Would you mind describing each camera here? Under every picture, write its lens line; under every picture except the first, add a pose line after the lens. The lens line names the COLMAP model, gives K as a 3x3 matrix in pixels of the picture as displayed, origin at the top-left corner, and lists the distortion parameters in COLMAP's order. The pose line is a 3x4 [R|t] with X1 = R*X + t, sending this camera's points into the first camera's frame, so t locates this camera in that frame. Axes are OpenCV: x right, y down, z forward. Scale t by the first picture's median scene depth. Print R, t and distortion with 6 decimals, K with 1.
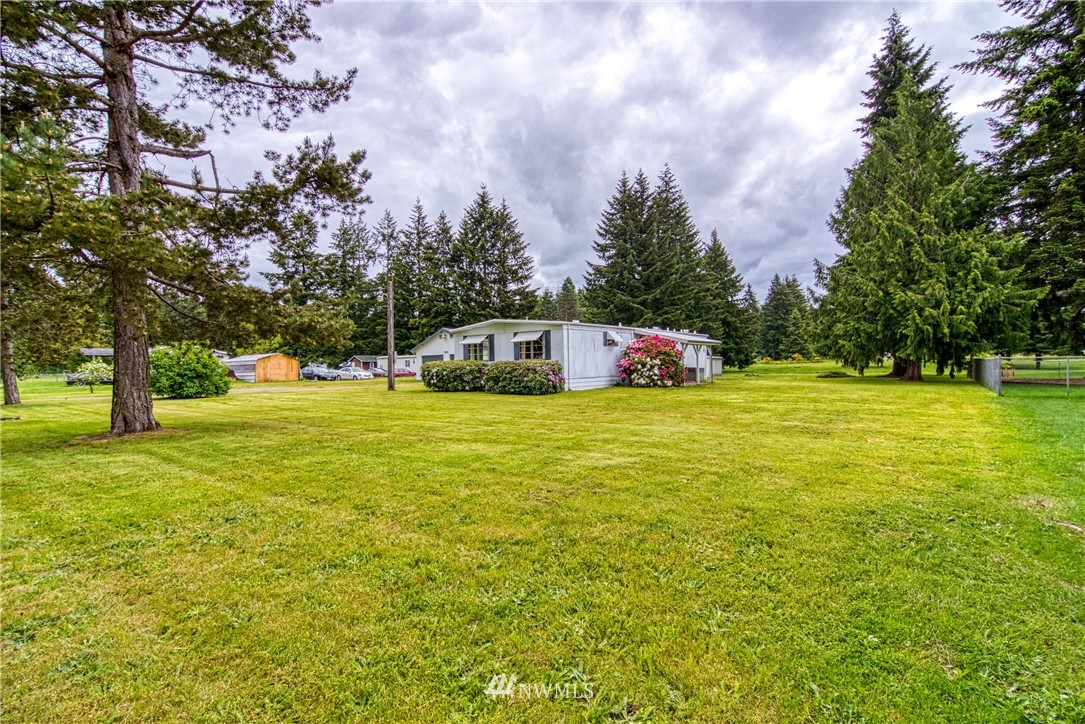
lens RADIAL K [[523.1, 0, 537.3], [0, 523.1, 365.7], [0, 0, 1]] dist [0.012633, -0.013266]
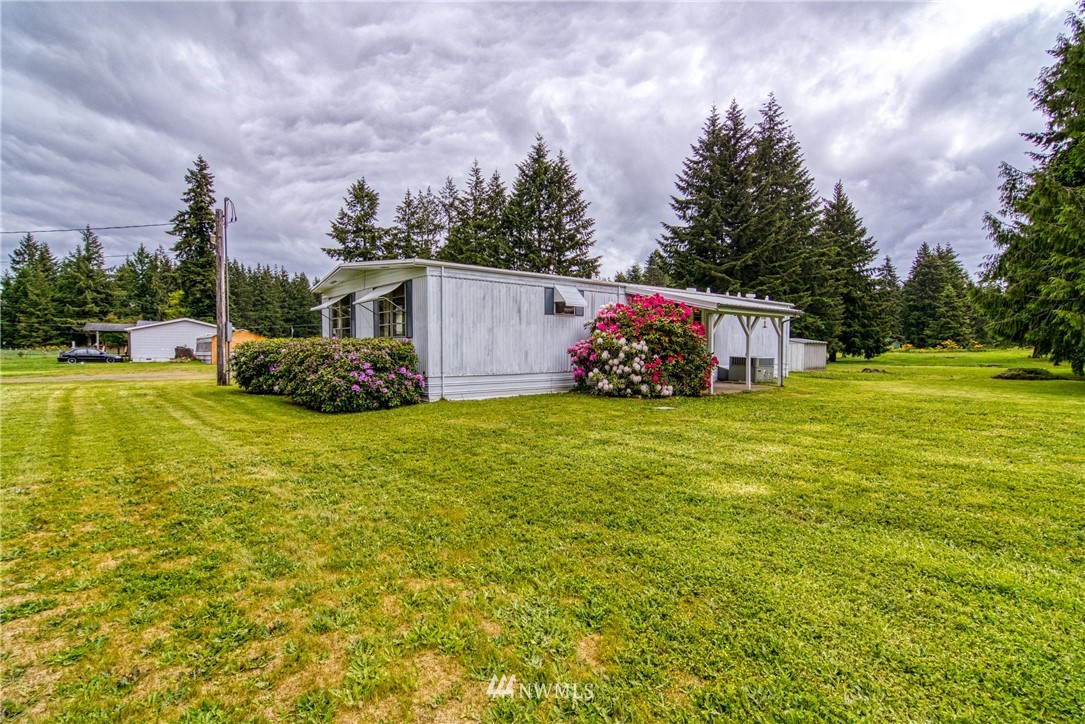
lens RADIAL K [[523.1, 0, 537.3], [0, 523.1, 365.7], [0, 0, 1]] dist [0.012633, -0.013266]
pose [[0.979380, 0.023097, -0.200703, 0.072881], [-0.016630, 0.999289, 0.033849, -0.001250], [0.201342, -0.029814, 0.979067, 0.156883]]
